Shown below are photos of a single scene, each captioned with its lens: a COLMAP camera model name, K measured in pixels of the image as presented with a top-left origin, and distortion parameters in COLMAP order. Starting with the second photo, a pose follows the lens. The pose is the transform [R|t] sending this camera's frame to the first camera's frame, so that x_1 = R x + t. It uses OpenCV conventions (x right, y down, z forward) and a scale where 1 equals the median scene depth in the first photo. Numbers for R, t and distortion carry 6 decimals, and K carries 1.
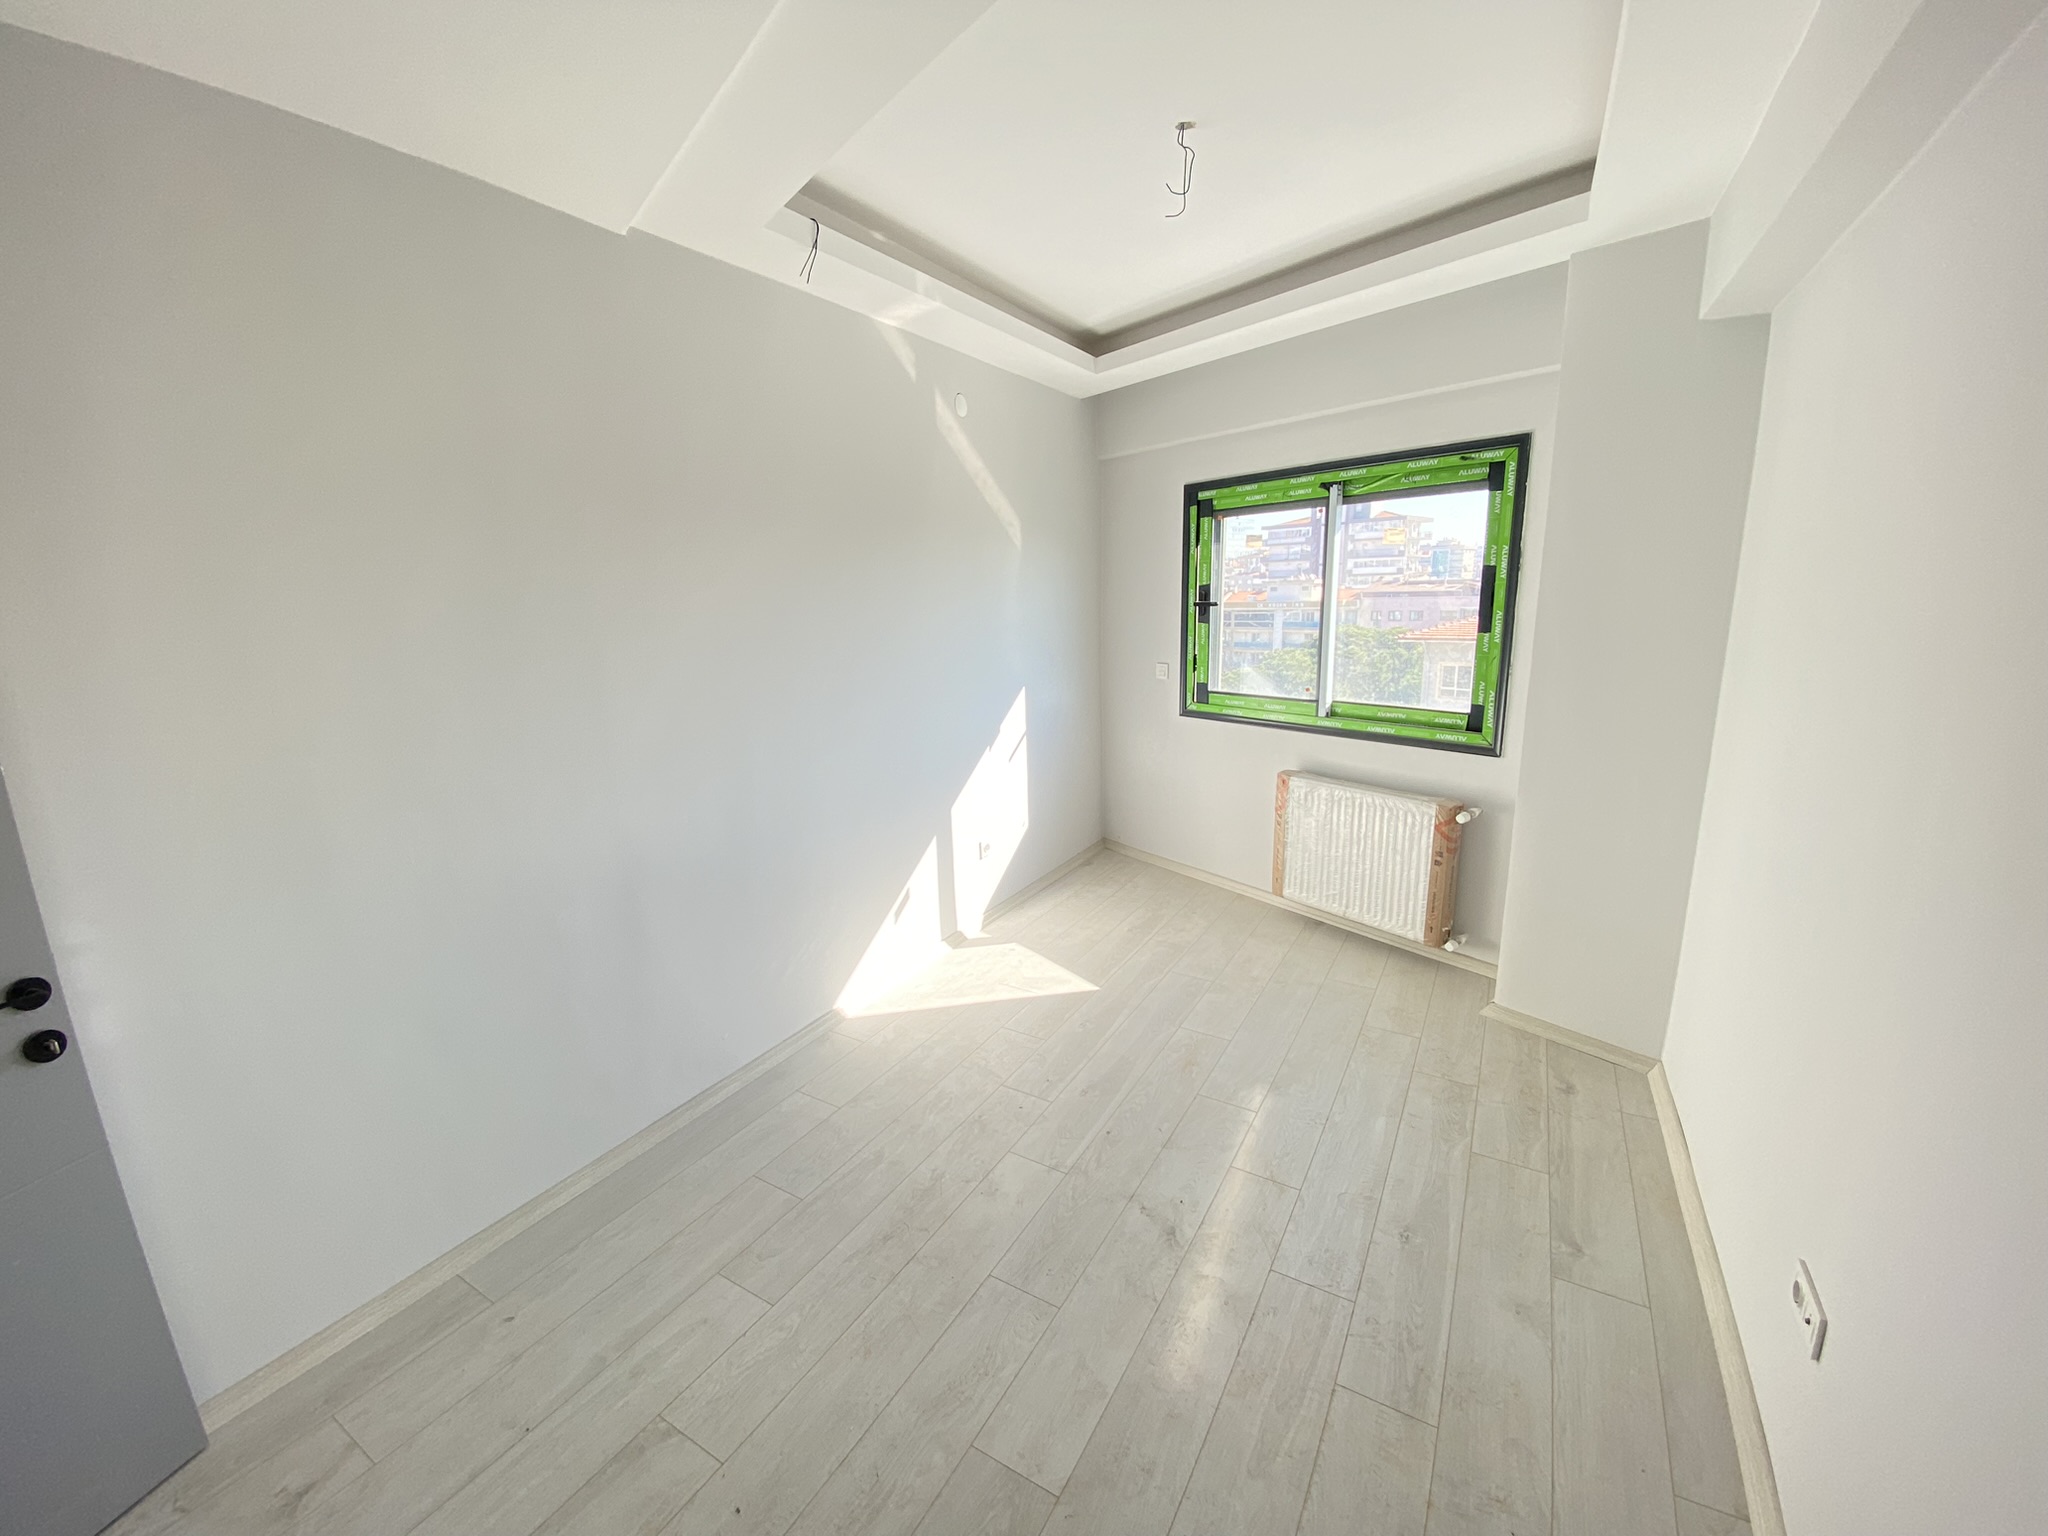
lens RADIAL K [[831.2, 0, 1005.6], [0, 831.2, 758.0], [0, 0, 1]] dist [0.015560, -0.013376]
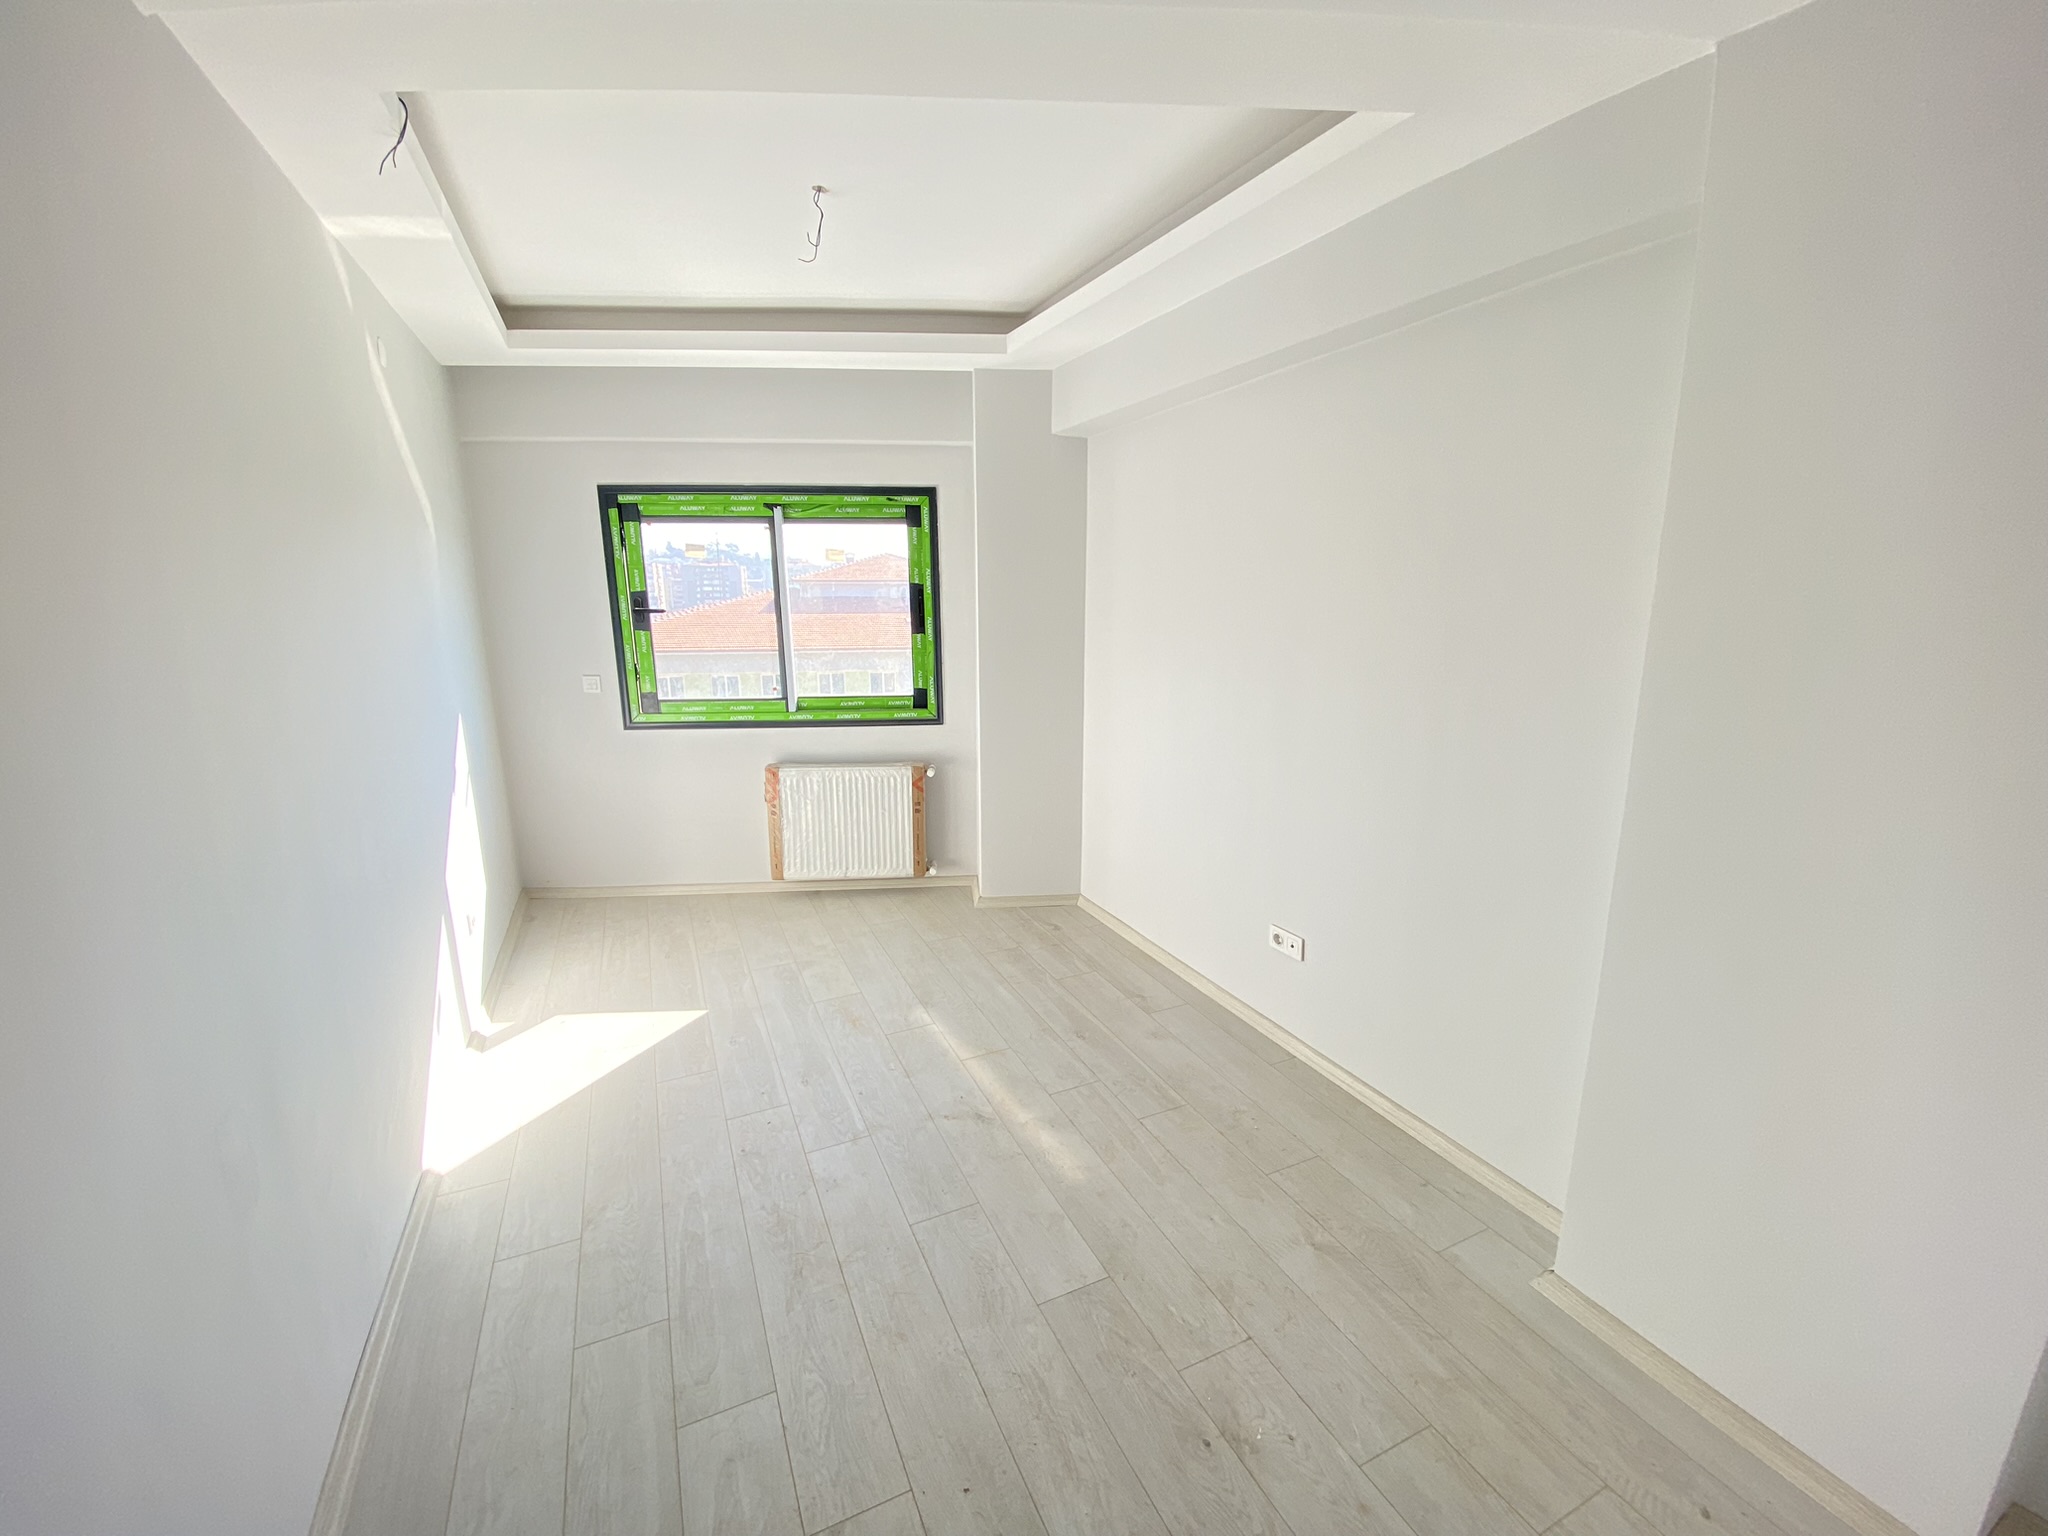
lens RADIAL K [[831.2, 0, 1035.0], [0, 831.2, 758.2], [0, 0, 1]] dist [0.015560, -0.013376]
pose [[0.539116, -0.144929, 0.829668, -0.453119], [0.157953, 0.985003, 0.069426, -0.016025], [-0.827288, 0.093620, 0.553923, 0.130599]]
